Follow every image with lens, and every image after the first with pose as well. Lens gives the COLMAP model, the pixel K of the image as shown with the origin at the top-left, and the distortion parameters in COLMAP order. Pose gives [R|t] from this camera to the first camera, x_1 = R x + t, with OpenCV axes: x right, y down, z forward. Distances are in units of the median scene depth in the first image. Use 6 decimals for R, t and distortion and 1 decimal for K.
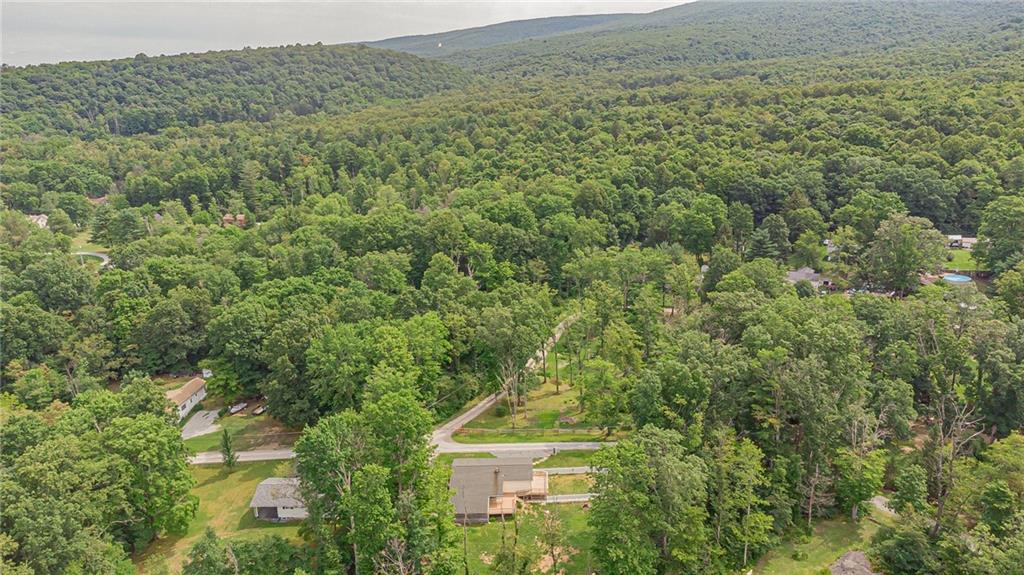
lens RADIAL K [[752.2, 0, 515.0], [0, 752.2, 285.7], [0, 0, 1]] dist [0.011837, -0.002156]
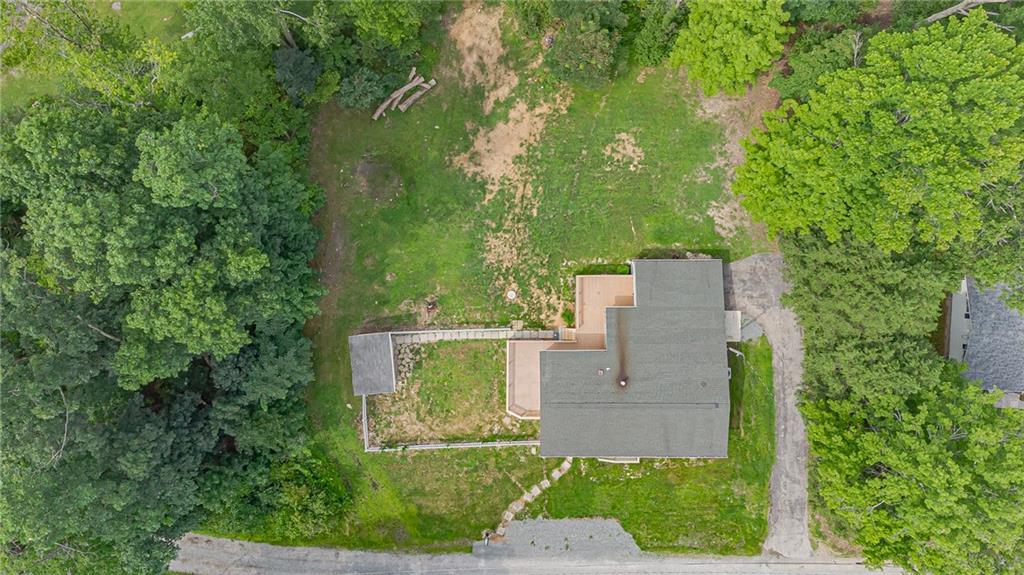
lens RADIAL K [[752.2, 0, 514.1], [0, 752.2, 287.4], [0, 0, 1]] dist [0.011837, -0.002156]
pose [[-0.999353, 0.011498, 0.034078, 0.020556], [0.029070, -0.299659, 0.953603, -0.137493], [0.021176, 0.953977, 0.299131, 0.728984]]
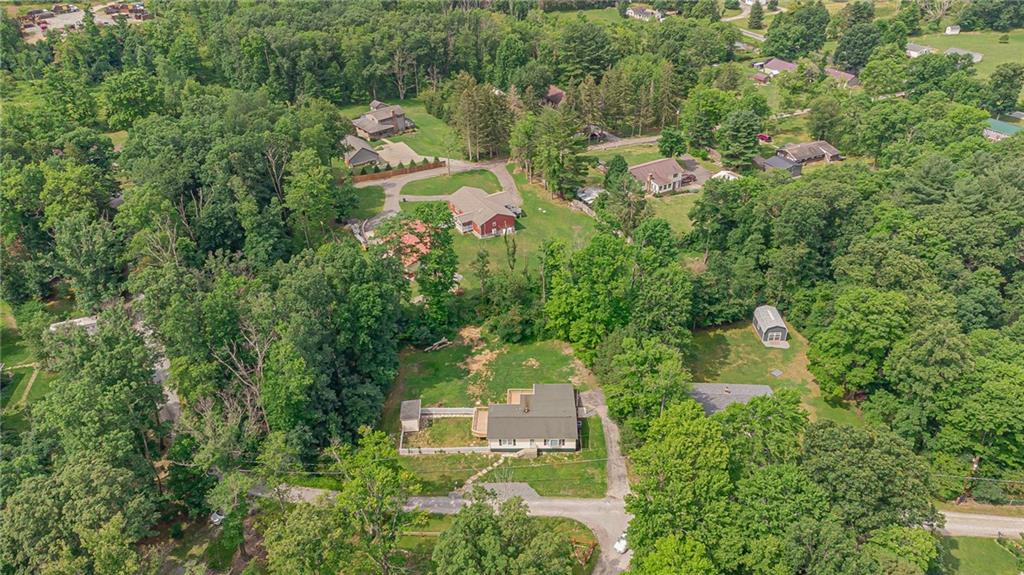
lens RADIAL K [[752.2, 0, 512.9], [0, 752.2, 288.0], [0, 0, 1]] dist [0.011837, -0.002156]
pose [[-0.999412, 0.021947, 0.026335, -0.031012], [0.034257, 0.668424, 0.742991, -0.491097], [-0.001297, 0.743456, -0.668783, 1.349445]]
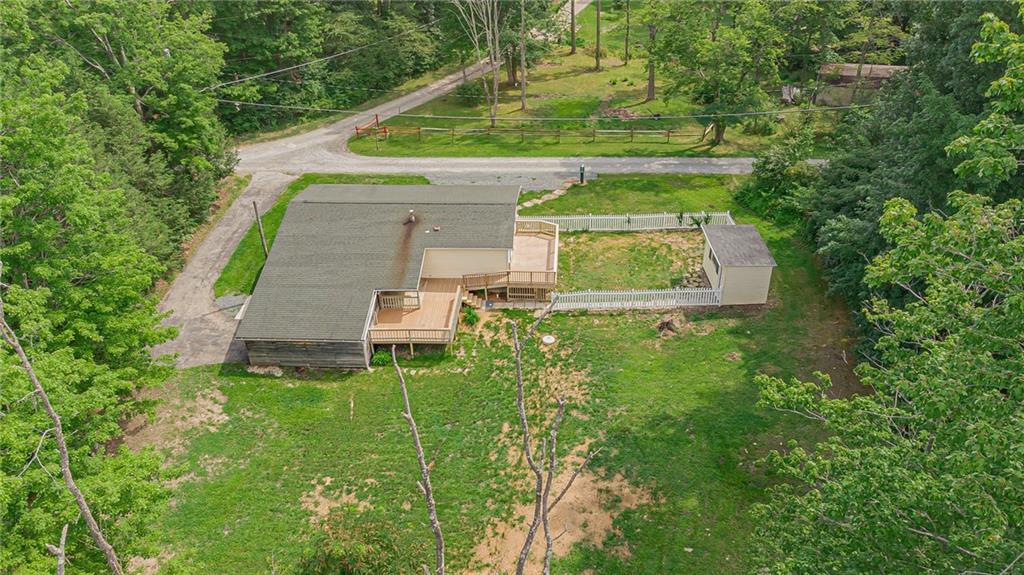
lens RADIAL K [[752.2, 0, 508.3], [0, 752.2, 288.1], [0, 0, 1]] dist [0.011837, -0.002156]
pose [[0.998123, 0.030406, -0.053165, 0.035494], [-0.012127, 0.948993, 0.315064, 0.149013], [0.060033, -0.313828, 0.947580, 0.591905]]
